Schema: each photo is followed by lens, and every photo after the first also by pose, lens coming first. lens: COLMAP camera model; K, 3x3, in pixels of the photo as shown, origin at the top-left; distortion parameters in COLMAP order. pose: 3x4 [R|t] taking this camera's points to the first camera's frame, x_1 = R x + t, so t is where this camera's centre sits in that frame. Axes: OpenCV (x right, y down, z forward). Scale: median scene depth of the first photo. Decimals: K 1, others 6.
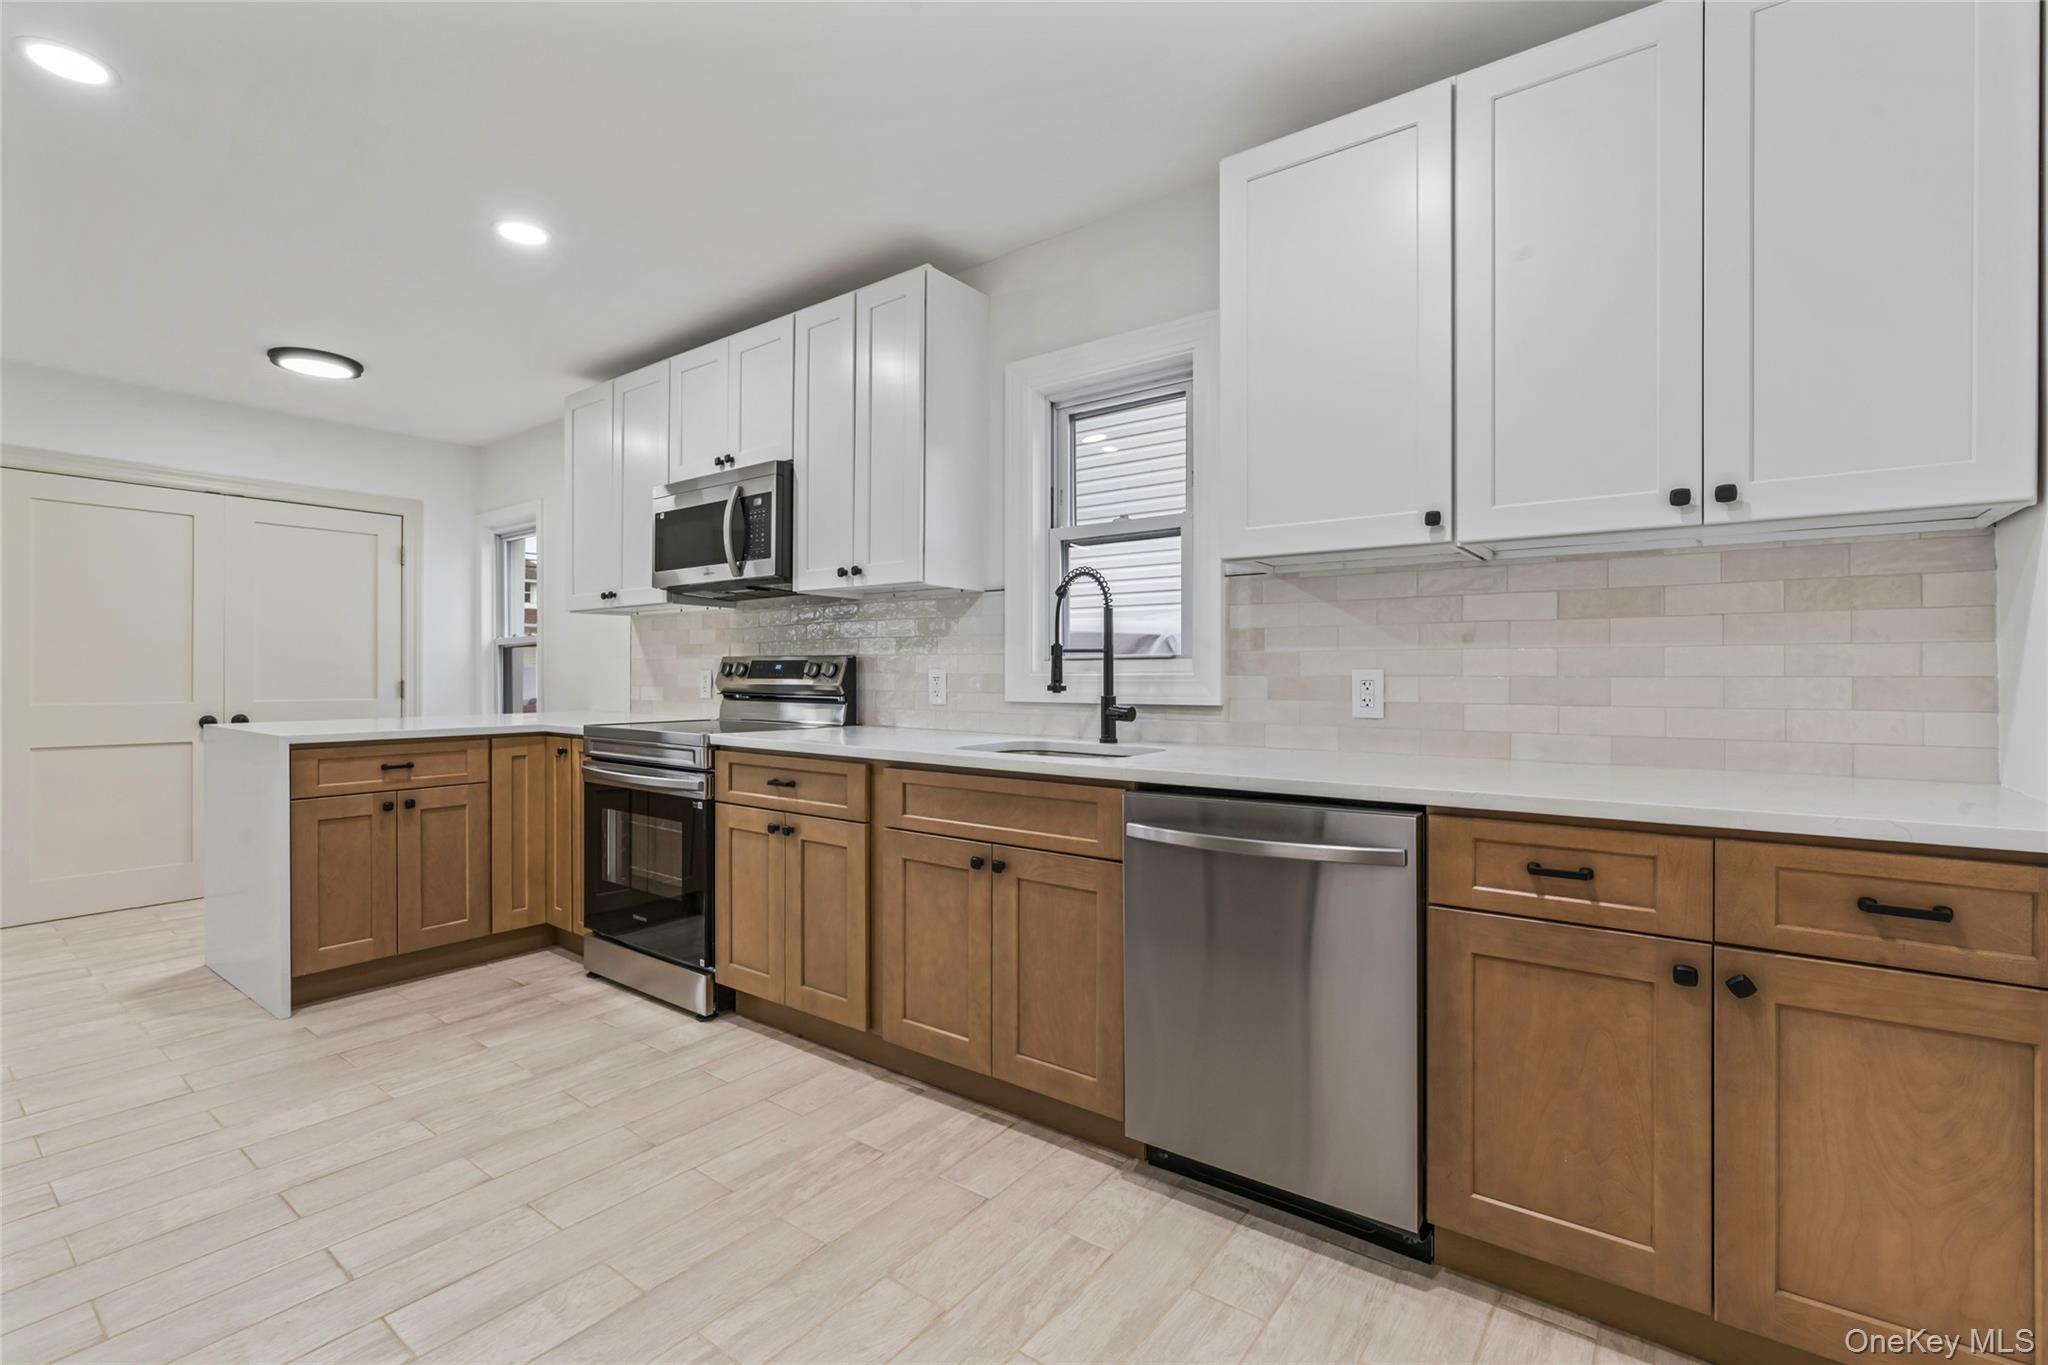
lens RADIAL K [[906.9, 0, 1024.0], [0, 906.9, 682.5], [0, 0, 1]] dist [-0.017772, 0.000430]
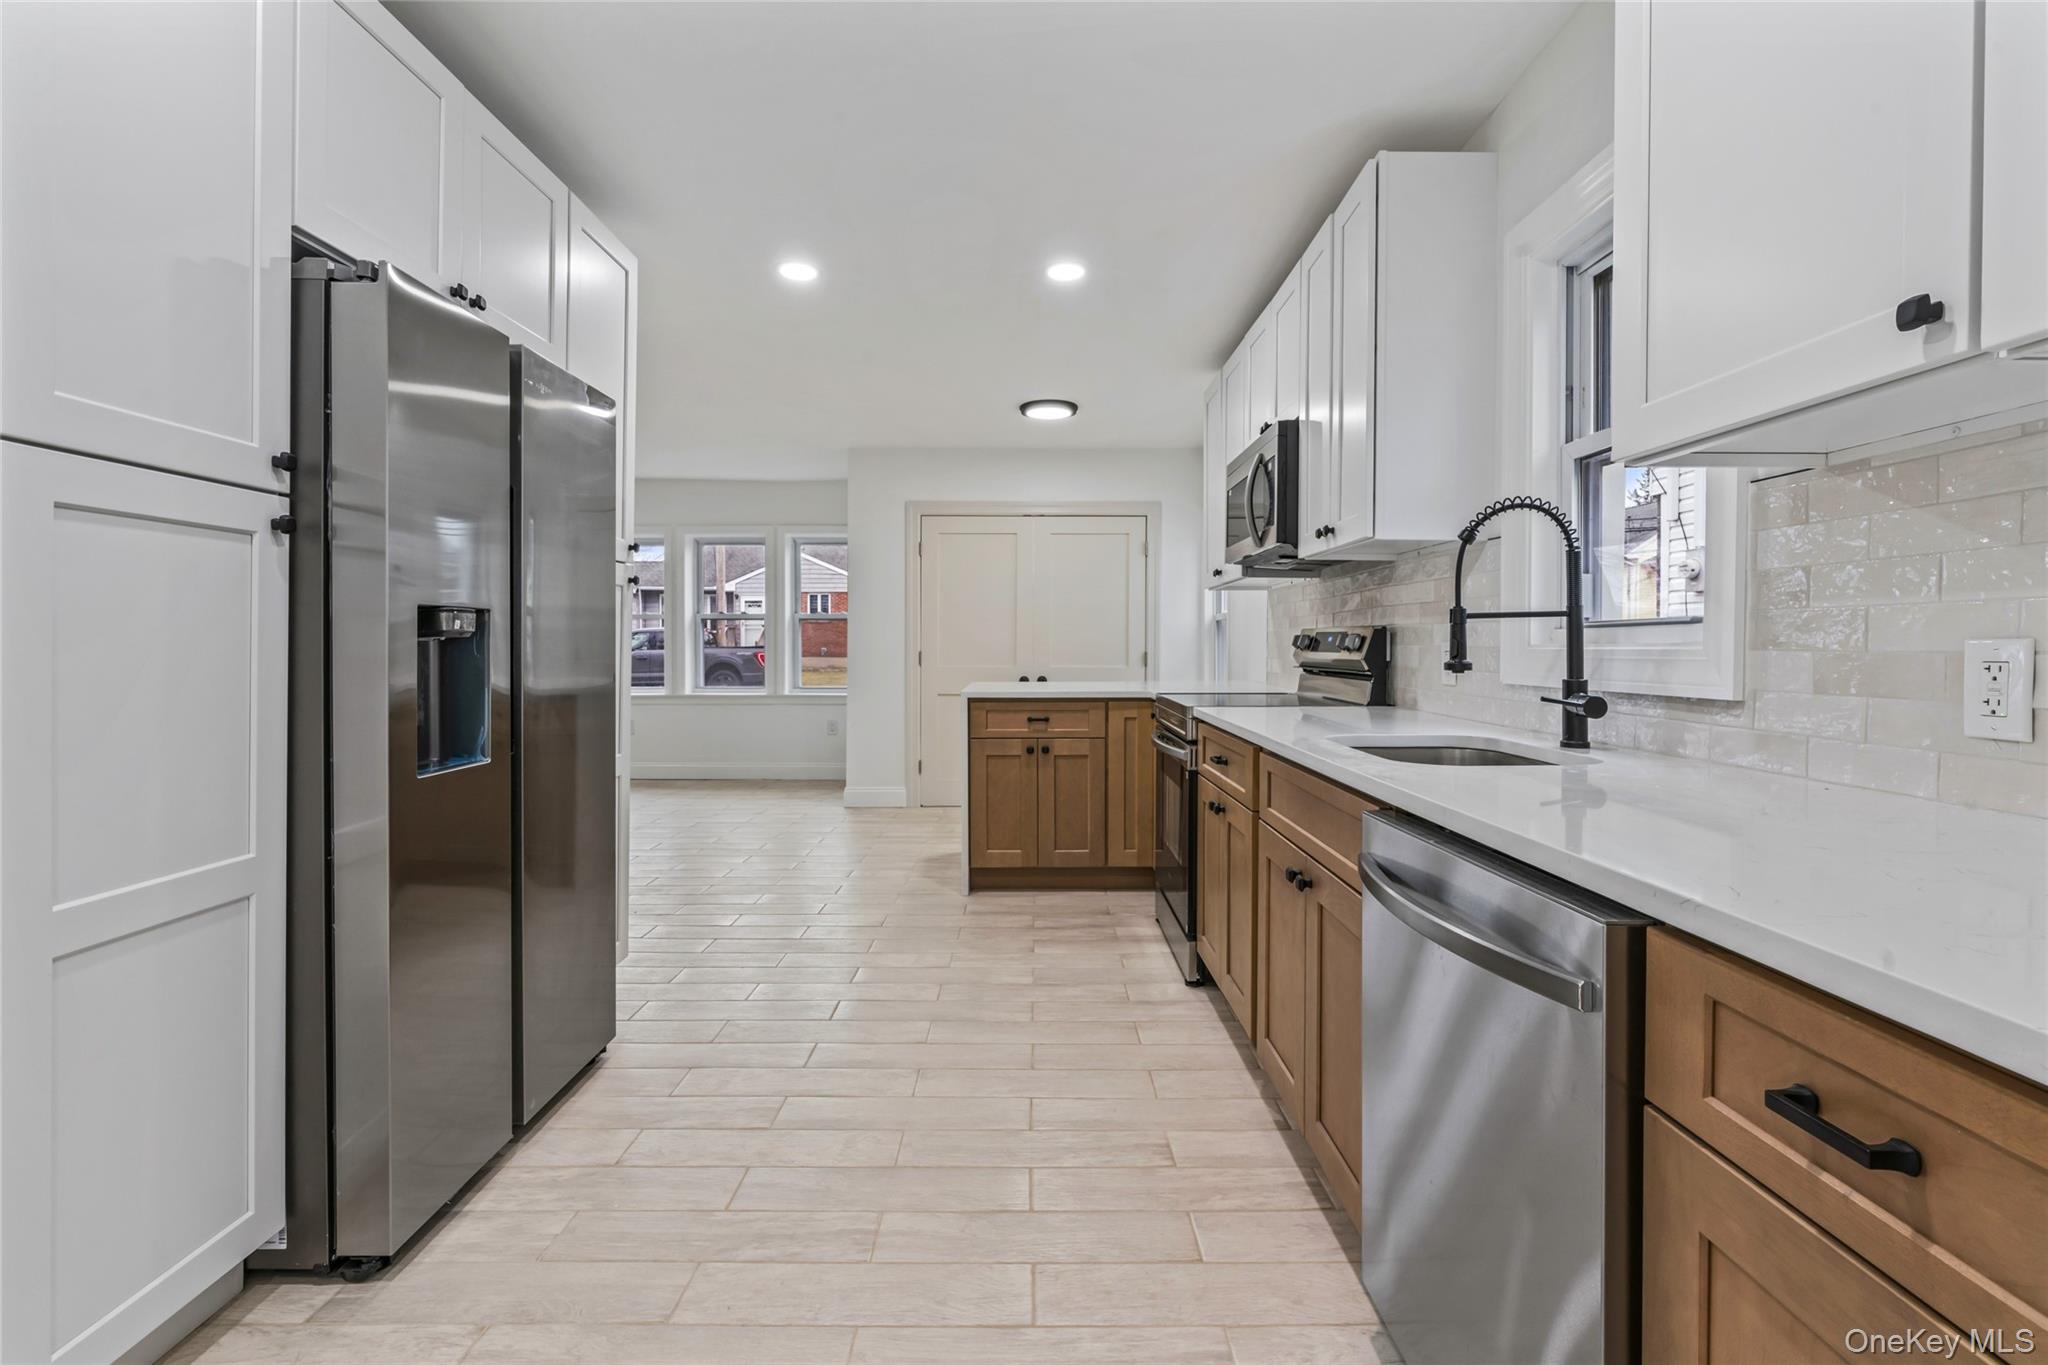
lens RADIAL K [[919.2, 0, 1037.4], [0, 919.2, 665.1], [0, 0, 1]] dist [-0.014815, 0.000754]
pose [[0.598689, 0.016507, -0.800812, 0.407493], [-0.007575, 0.999860, 0.014946, -0.003454], [0.800946, -0.002882, 0.598730, 0.263941]]
